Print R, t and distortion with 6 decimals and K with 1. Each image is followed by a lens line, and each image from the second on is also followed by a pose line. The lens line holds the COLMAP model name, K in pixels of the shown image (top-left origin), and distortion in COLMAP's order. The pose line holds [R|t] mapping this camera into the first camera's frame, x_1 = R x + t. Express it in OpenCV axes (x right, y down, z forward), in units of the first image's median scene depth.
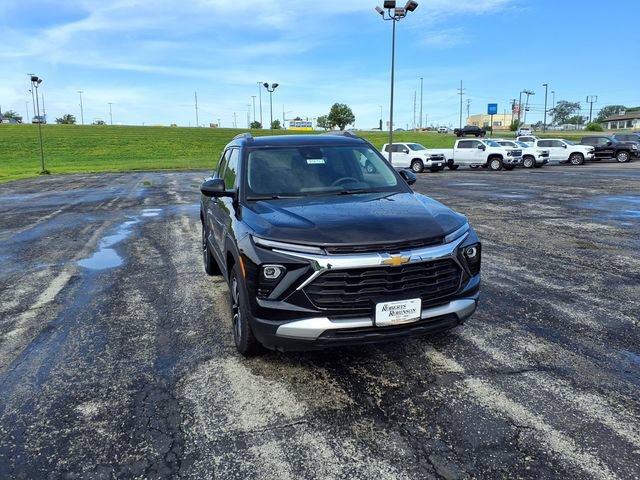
lens RADIAL K [[508.0, 0, 318.3], [0, 508.0, 248.0], [0, 0, 1]] dist [0.055755, -0.077769]
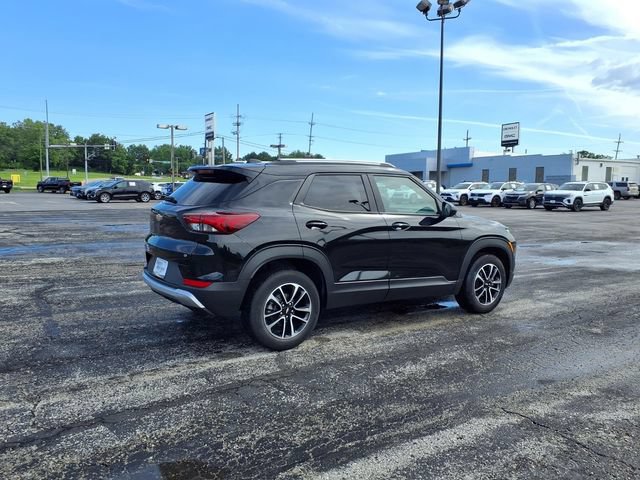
lens RADIAL K [[509.4, 0, 319.5], [0, 509.4, 250.7], [0, 0, 1]] dist [0.042410, -0.048841]
pose [[-0.299234, -0.090986, 0.949832, -1.299708], [0.171018, 0.974210, 0.147199, -0.258797], [-0.938729, 0.206486, -0.275957, 1.673102]]
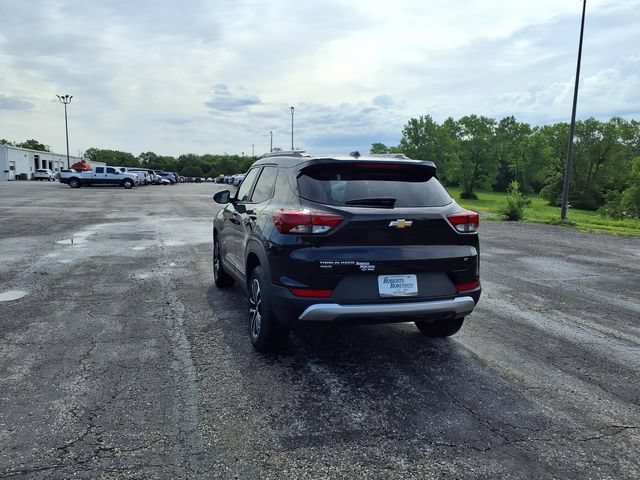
lens RADIAL K [[512.1, 0, 321.1], [0, 512.1, 233.7], [0, 0, 1]] dist [0.050412, -0.070822]
pose [[-0.999816, 0.013992, -0.013104, -0.046951], [0.009649, 0.957973, 0.286697, -0.456850], [0.016565, 0.286518, -0.957932, 2.498775]]
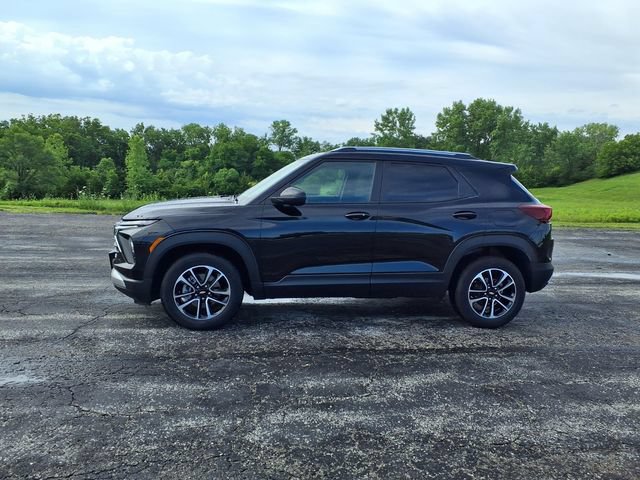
lens RADIAL K [[506.3, 0, 321.1], [0, 506.3, 255.5], [0, 0, 1]] dist [0.069427, -0.111010]
pose [[-0.148537, 0.171996, -0.973835, 1.203210], [-0.222126, 0.953792, 0.202336, -0.262196], [0.963637, 0.246369, -0.103468, 1.327408]]
